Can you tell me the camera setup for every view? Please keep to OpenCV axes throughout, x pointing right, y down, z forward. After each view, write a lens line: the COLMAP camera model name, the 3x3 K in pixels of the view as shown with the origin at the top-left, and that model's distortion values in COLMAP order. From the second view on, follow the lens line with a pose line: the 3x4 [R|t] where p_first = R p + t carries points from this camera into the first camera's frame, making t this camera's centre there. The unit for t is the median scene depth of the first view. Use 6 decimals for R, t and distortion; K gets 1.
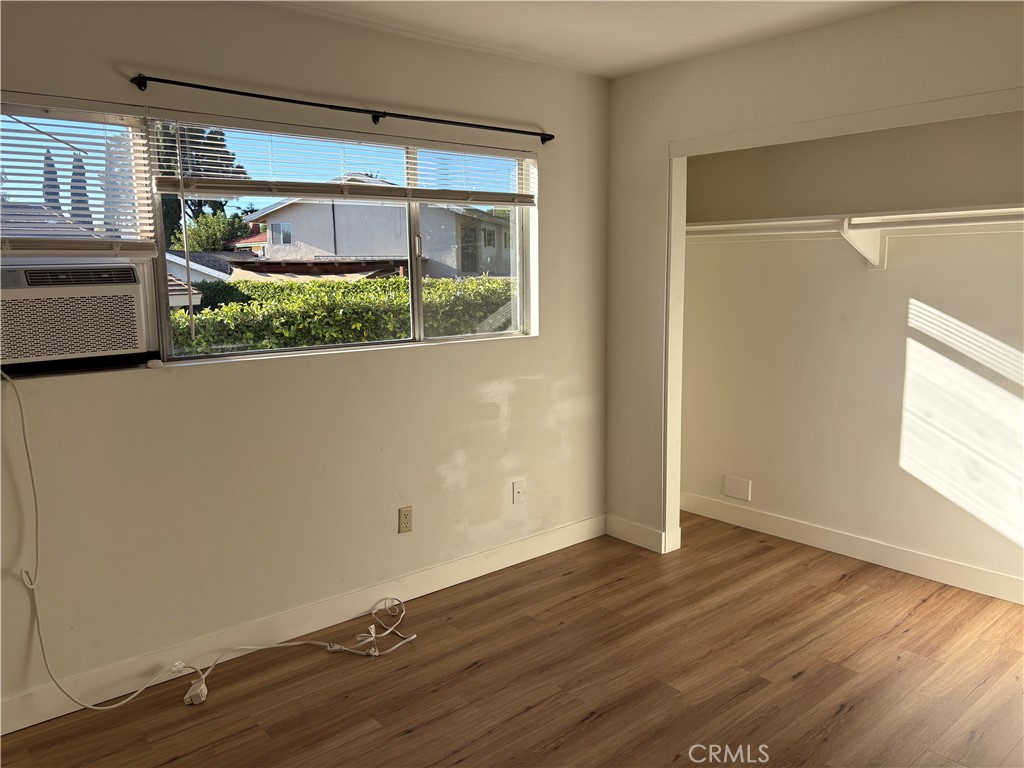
lens RADIAL K [[778.6, 0, 511.4], [0, 778.6, 381.5], [0, 0, 1]] dist [0.040760, -0.036678]
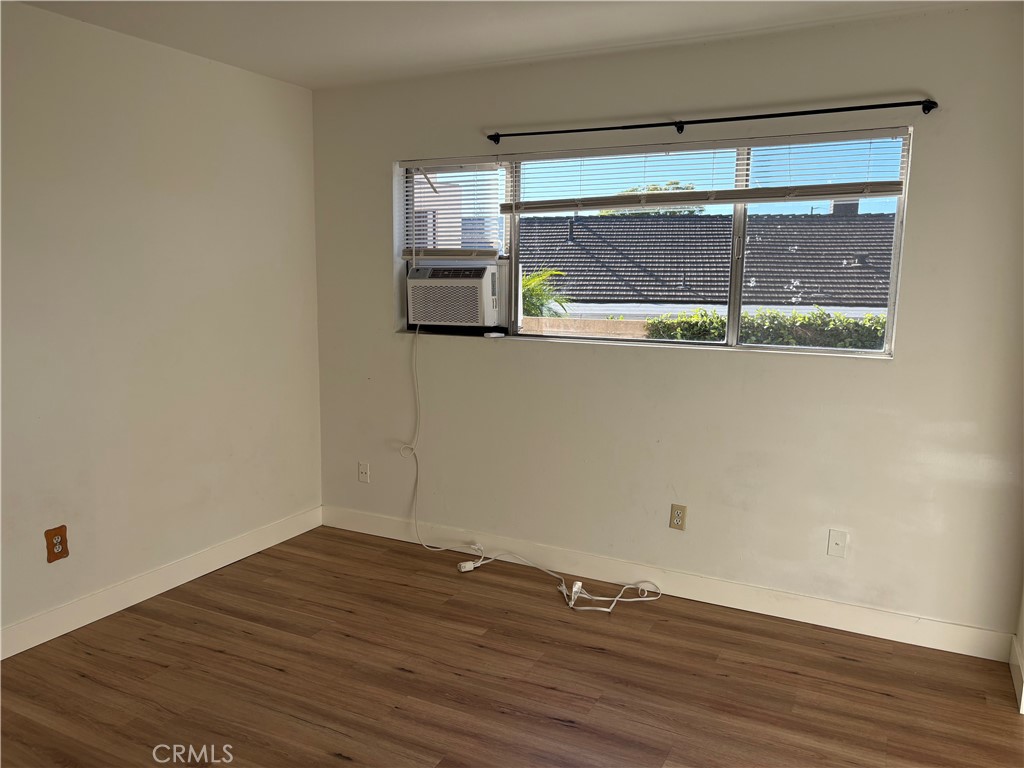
lens RADIAL K [[778.6, 0, 512.0], [0, 778.6, 387.6], [0, 0, 1]] dist [0.040760, -0.036678]
pose [[0.386416, 0.149053, -0.910201, 0.751703], [-0.149287, 0.983950, 0.097752, -0.062888], [0.910162, 0.098109, 0.402466, 0.407487]]
